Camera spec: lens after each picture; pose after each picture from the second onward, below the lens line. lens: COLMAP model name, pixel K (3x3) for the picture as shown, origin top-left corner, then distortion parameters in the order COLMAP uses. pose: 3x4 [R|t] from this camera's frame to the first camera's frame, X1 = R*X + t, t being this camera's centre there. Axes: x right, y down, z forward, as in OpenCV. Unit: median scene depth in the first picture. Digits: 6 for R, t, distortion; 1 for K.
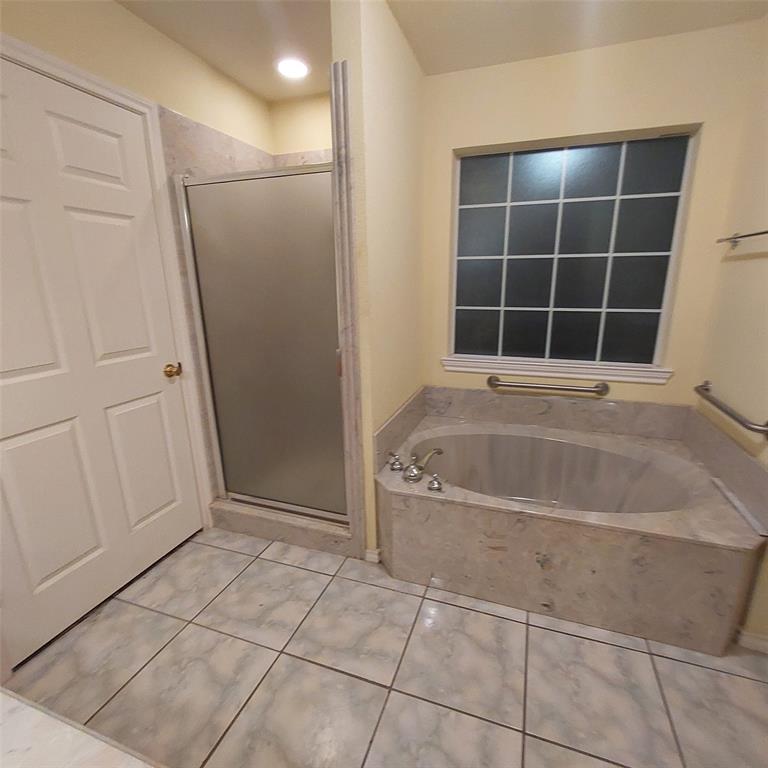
lens RADIAL K [[406.0, 0, 393.4], [0, 406.0, 389.1], [0, 0, 1]] dist [-0.003769, 0.000418]
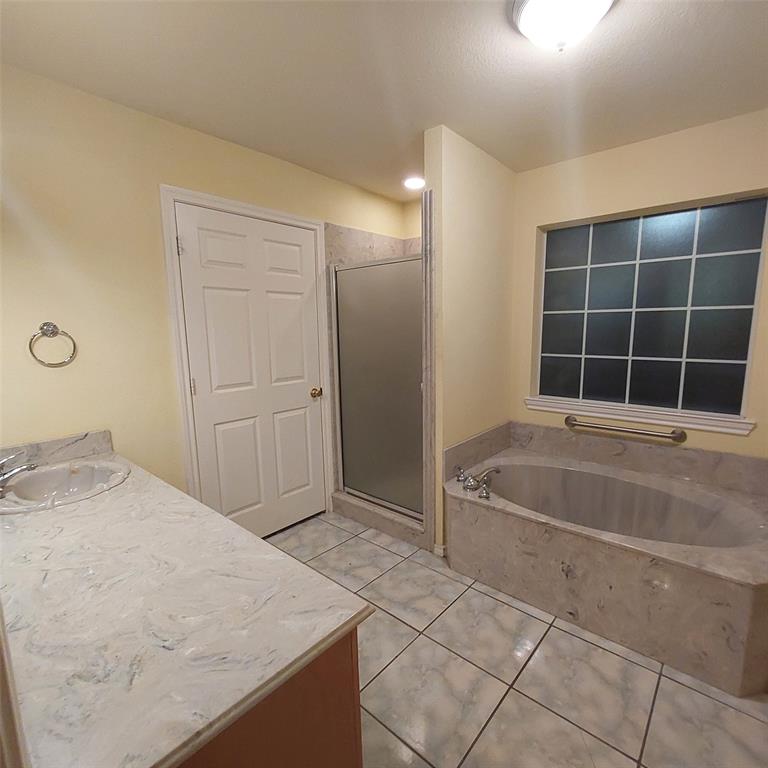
lens RADIAL K [[406.0, 0, 393.4], [0, 406.0, 389.1], [0, 0, 1]] dist [-0.003769, 0.000418]
pose [[0.929904, 0.052805, -0.363993, 0.255111], [-0.090804, 0.991967, -0.088071, 0.046476], [0.356418, 0.114950, 0.927229, -0.267722]]
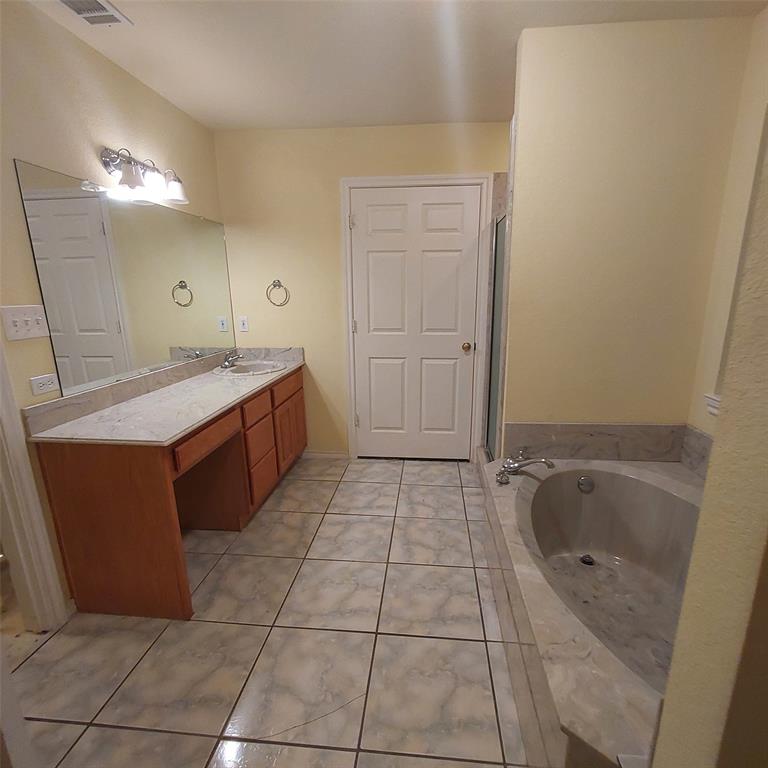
lens RADIAL K [[406.0, 0, 393.4], [0, 406.0, 389.1], [0, 0, 1]] dist [-0.003769, 0.000418]
pose [[0.243594, 0.235484, -0.940855, 0.900984], [-0.248064, 0.952937, 0.174283, -0.095692], [0.937617, 0.190938, 0.290545, 0.337408]]
